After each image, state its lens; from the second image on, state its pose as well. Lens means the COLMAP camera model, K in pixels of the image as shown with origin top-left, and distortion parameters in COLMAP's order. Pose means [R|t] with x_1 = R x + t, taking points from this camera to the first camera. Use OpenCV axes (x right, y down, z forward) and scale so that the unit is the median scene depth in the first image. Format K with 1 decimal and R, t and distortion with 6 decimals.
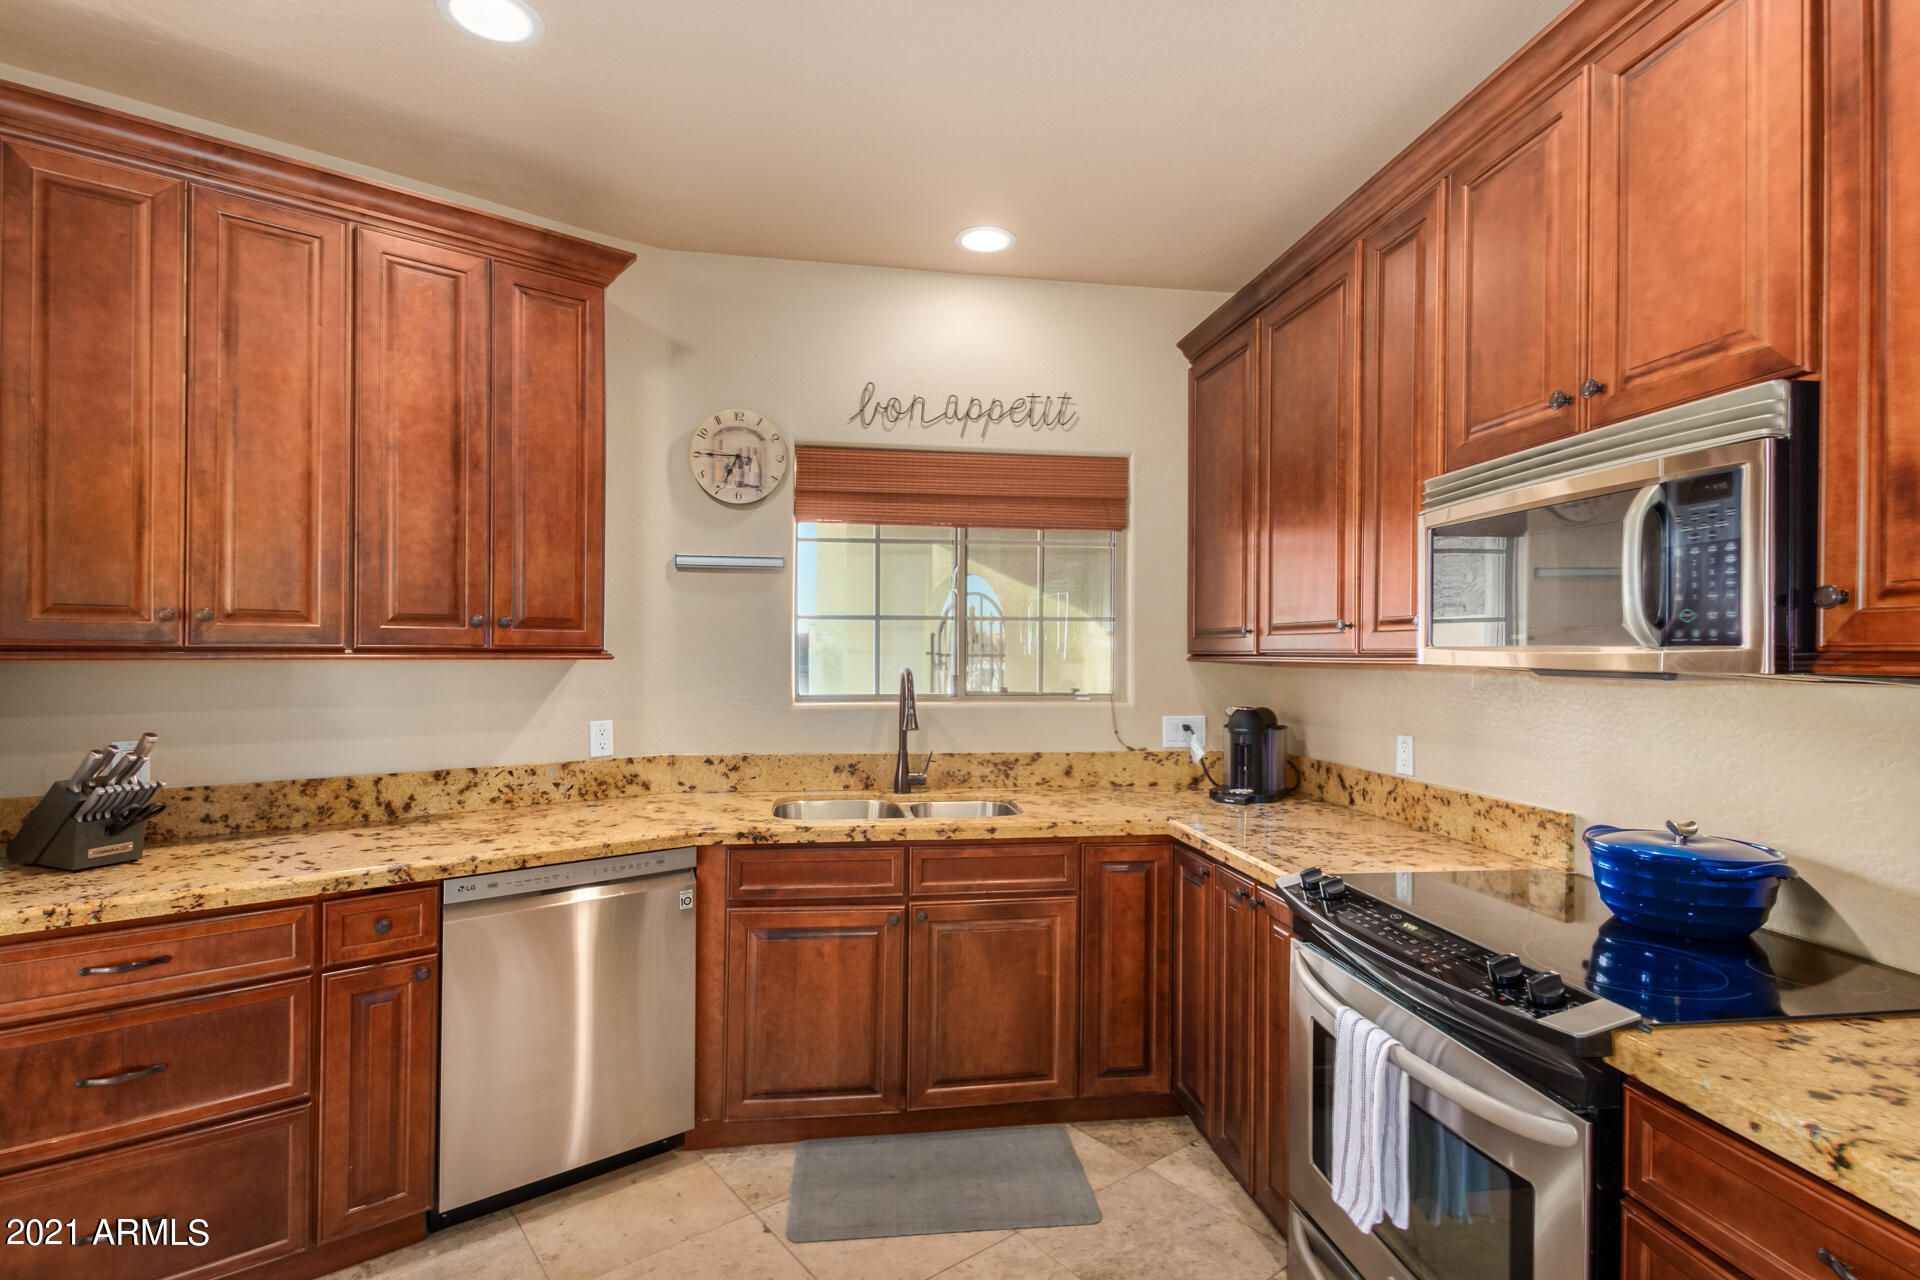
lens RADIAL K [[914.2, 0, 950.7], [0, 914.2, 648.3], [0, 0, 1]] dist [0.012925, -0.006961]
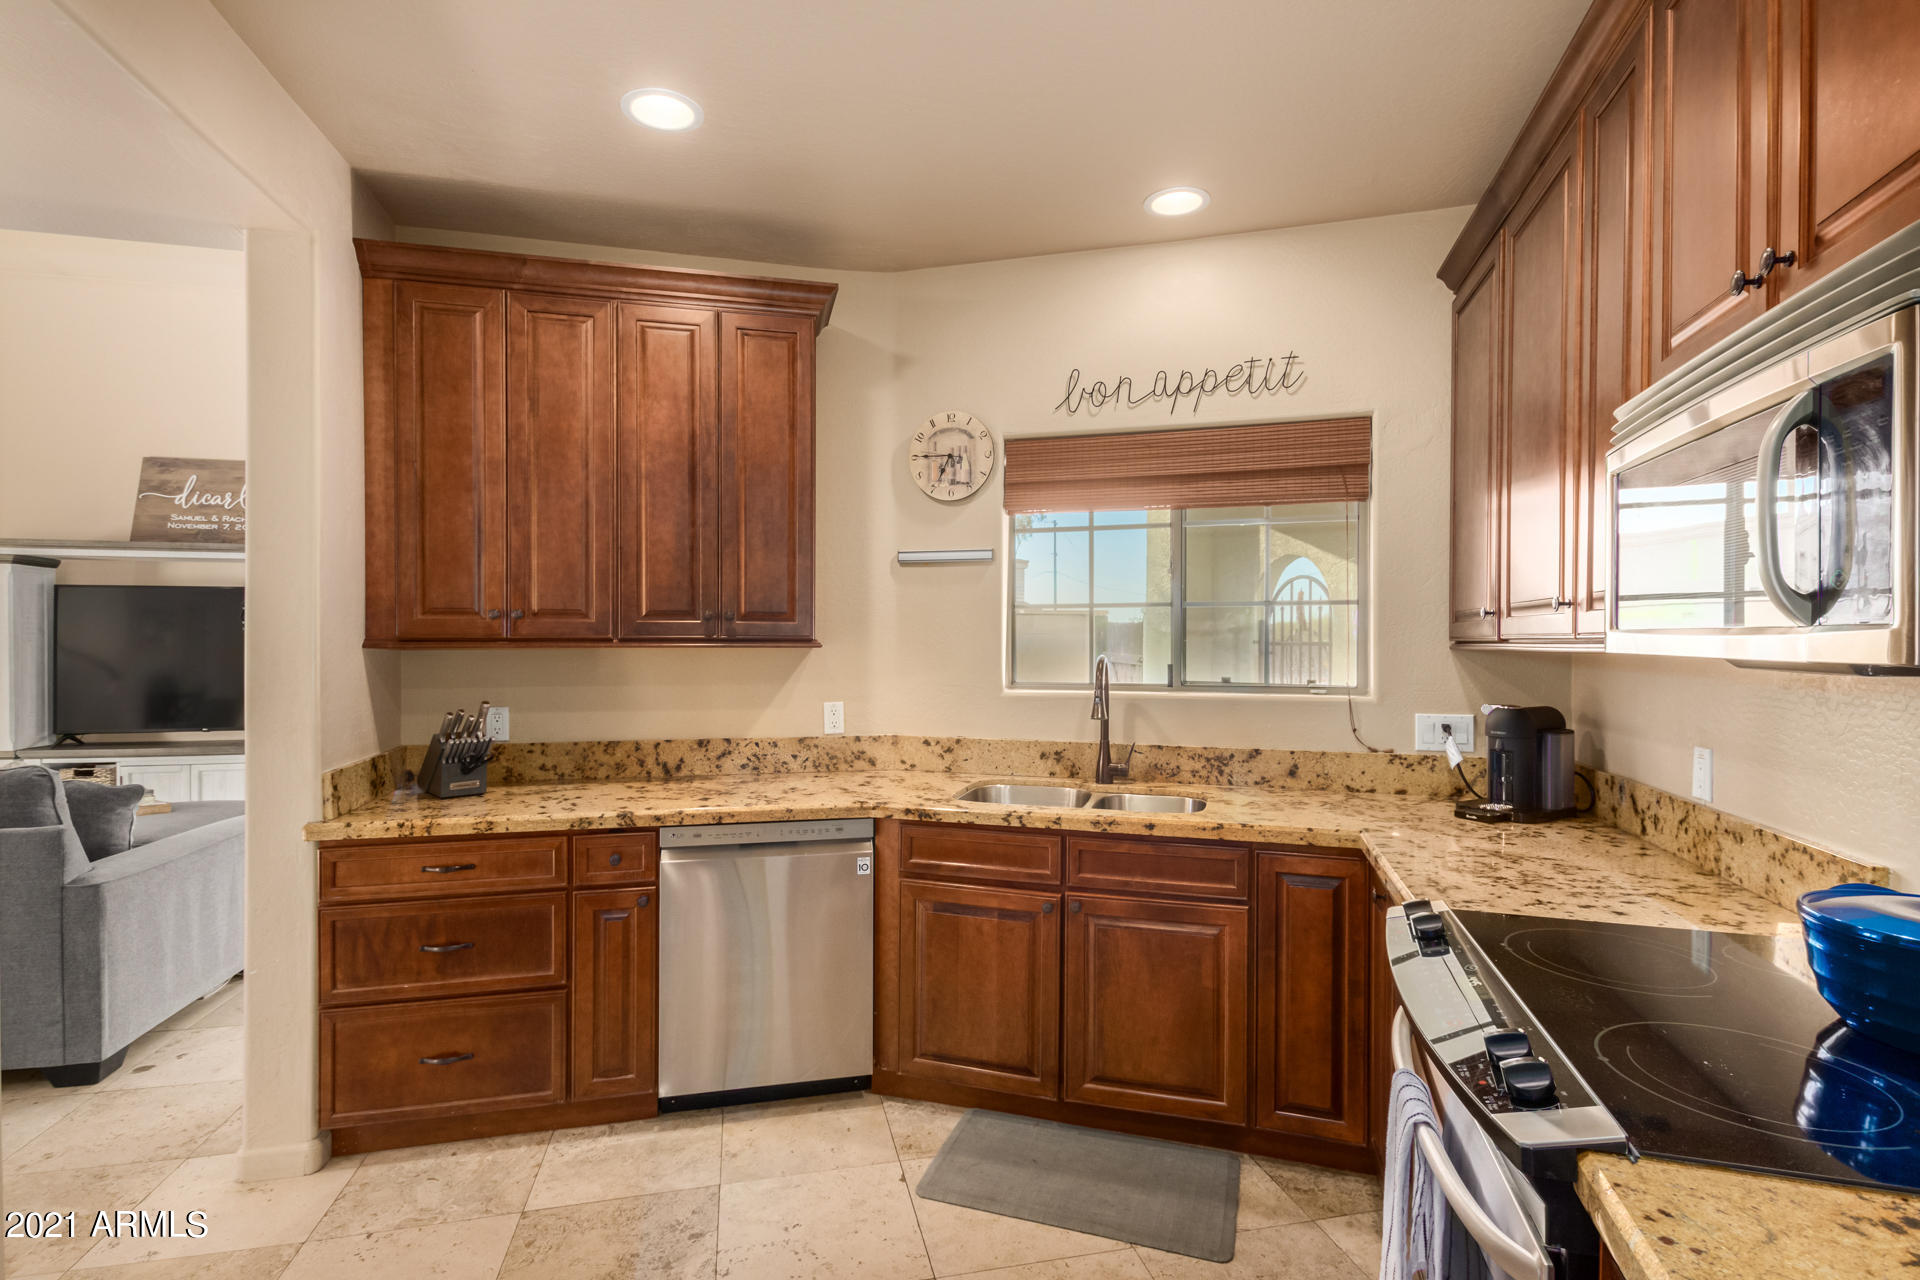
lens RADIAL K [[909.8, 0, 953.7], [0, 909.8, 644.6], [0, 0, 1]] dist [0.011024, -0.000229]
pose [[0.905142, -0.001740, -0.425105, 0.264940], [0.005187, 0.999962, 0.006950, 0.001694], [0.425077, -0.008496, 0.905117, 0.055971]]
